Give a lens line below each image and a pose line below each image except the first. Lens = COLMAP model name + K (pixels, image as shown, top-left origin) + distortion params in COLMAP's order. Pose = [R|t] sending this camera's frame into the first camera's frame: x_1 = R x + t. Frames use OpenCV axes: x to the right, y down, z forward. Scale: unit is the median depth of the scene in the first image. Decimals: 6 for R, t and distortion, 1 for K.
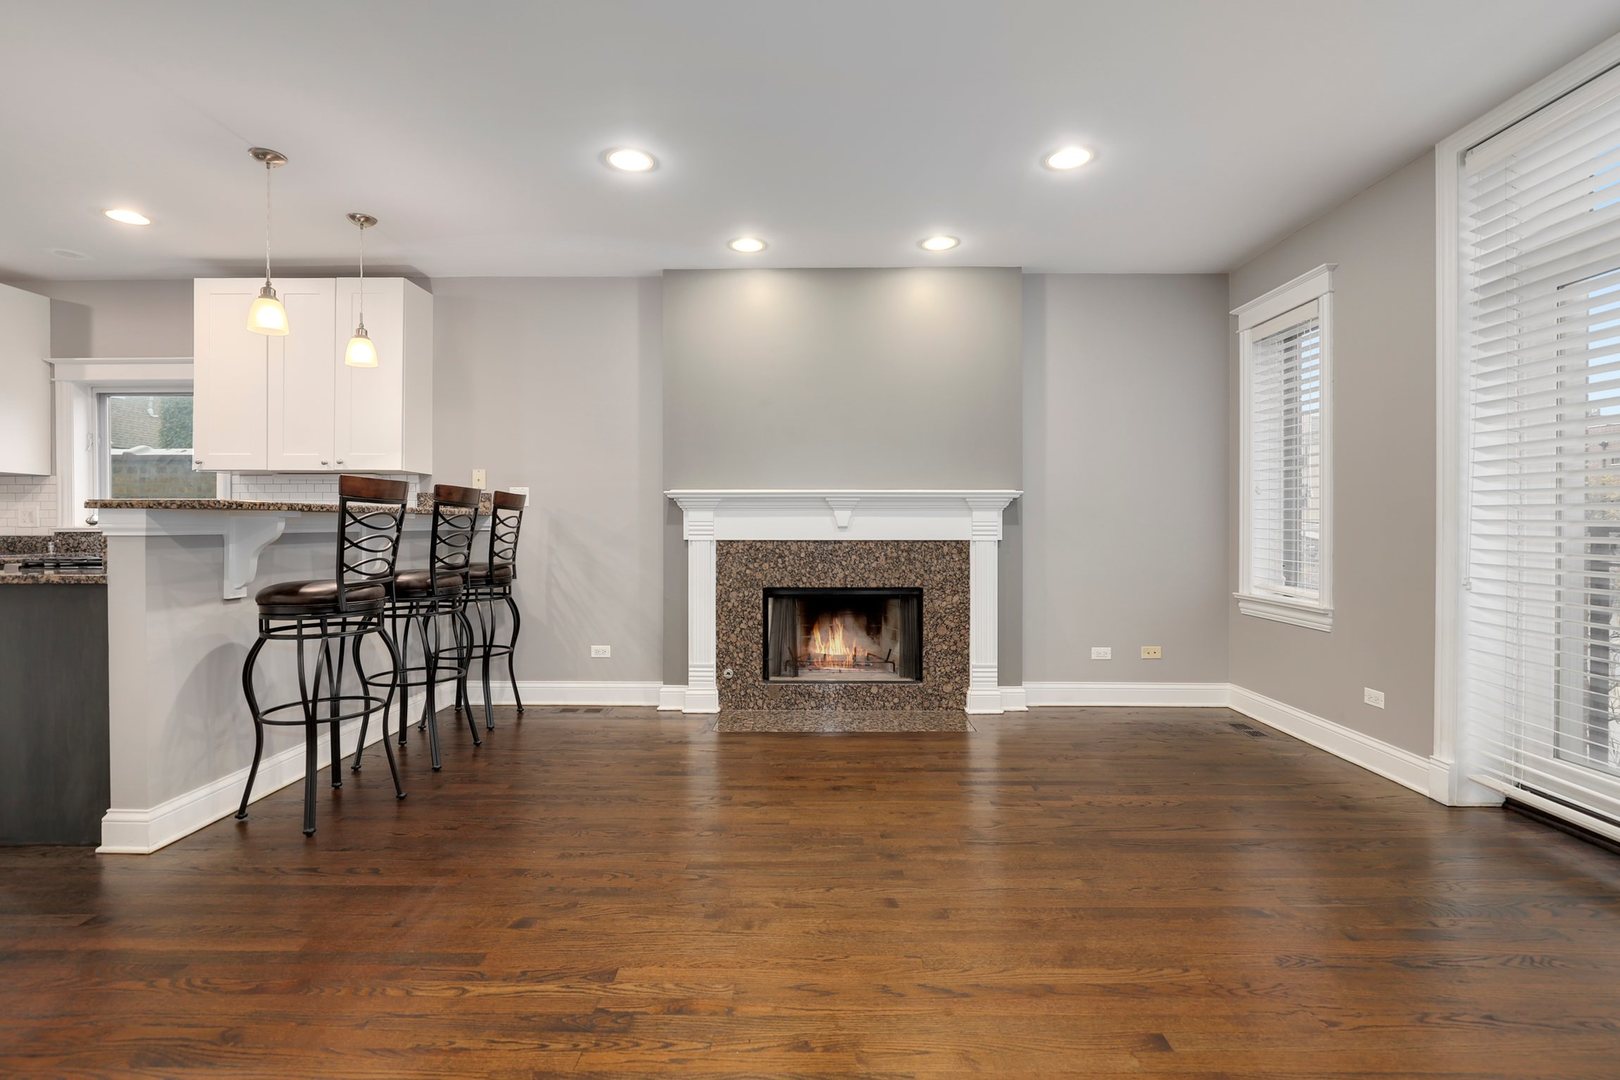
lens RADIAL K [[758.6, 0, 816.4], [0, 758.6, 530.7], [0, 0, 1]] dist [-0.004550, 0.000390]
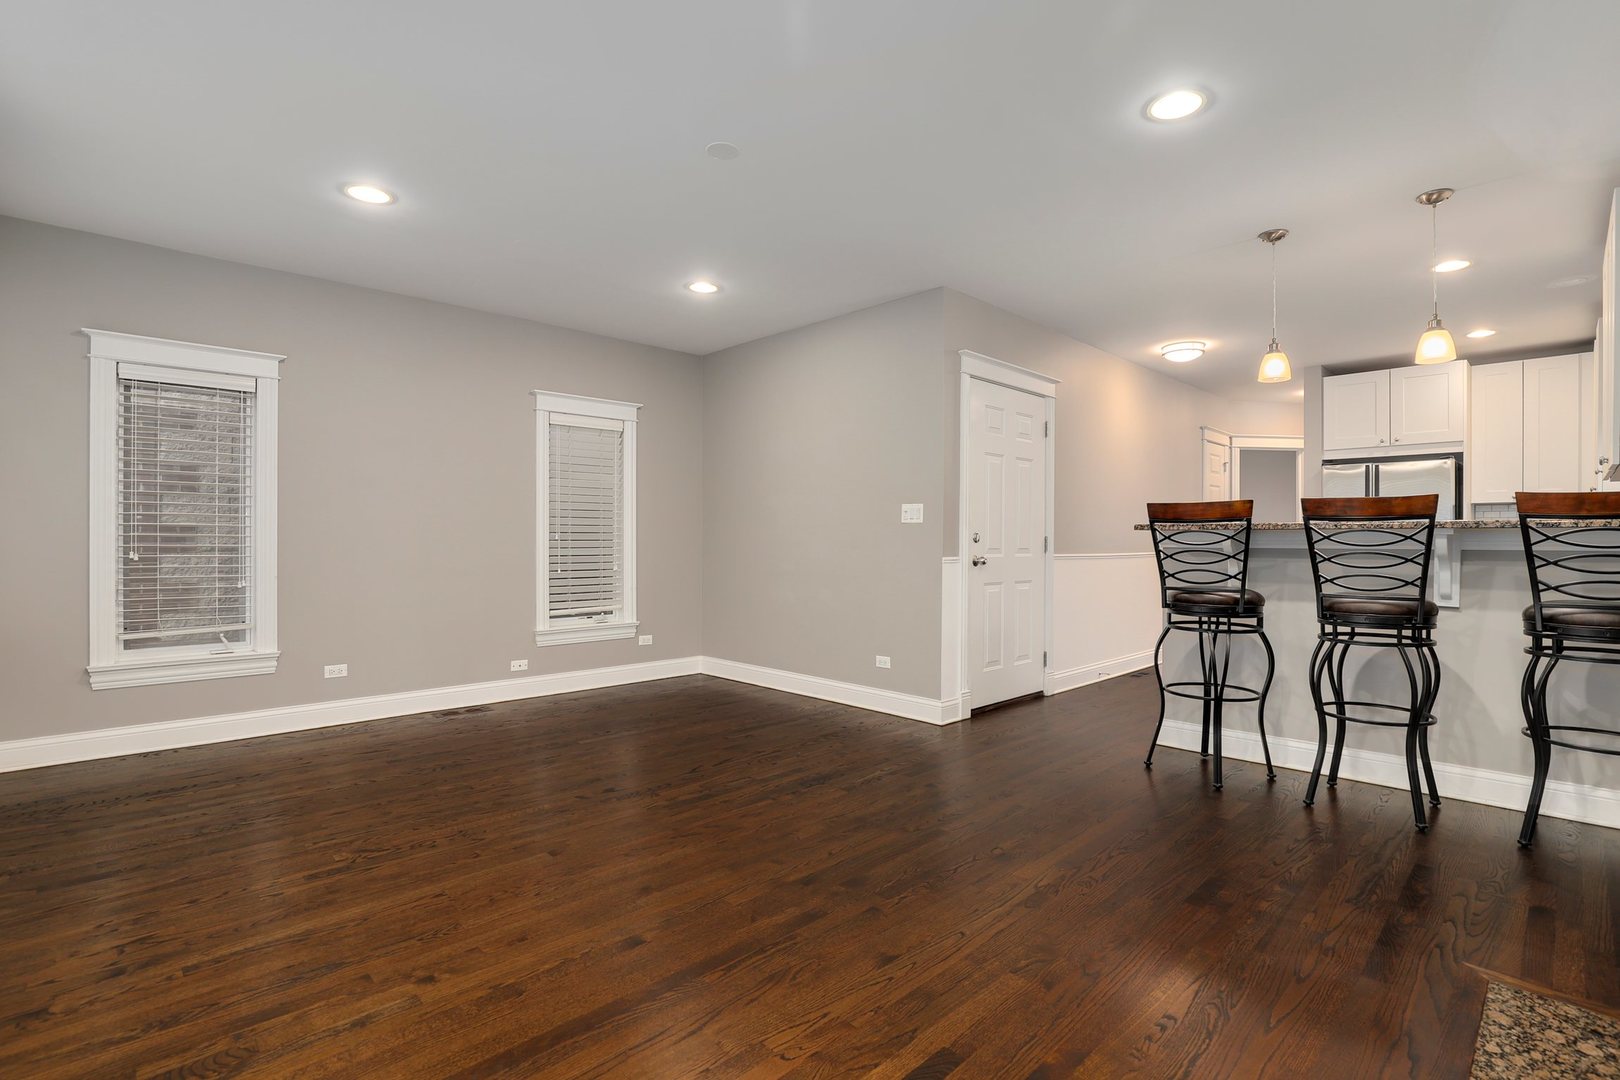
lens RADIAL K [[758.6, 0, 824.2], [0, 758.6, 543.5], [0, 0, 1]] dist [-0.004550, 0.000390]
pose [[-0.709194, 0.004151, -0.705001, 0.358815], [-0.005585, 0.999918, 0.011506, -0.009136], [0.704991, 0.012097, -0.709113, 0.769088]]
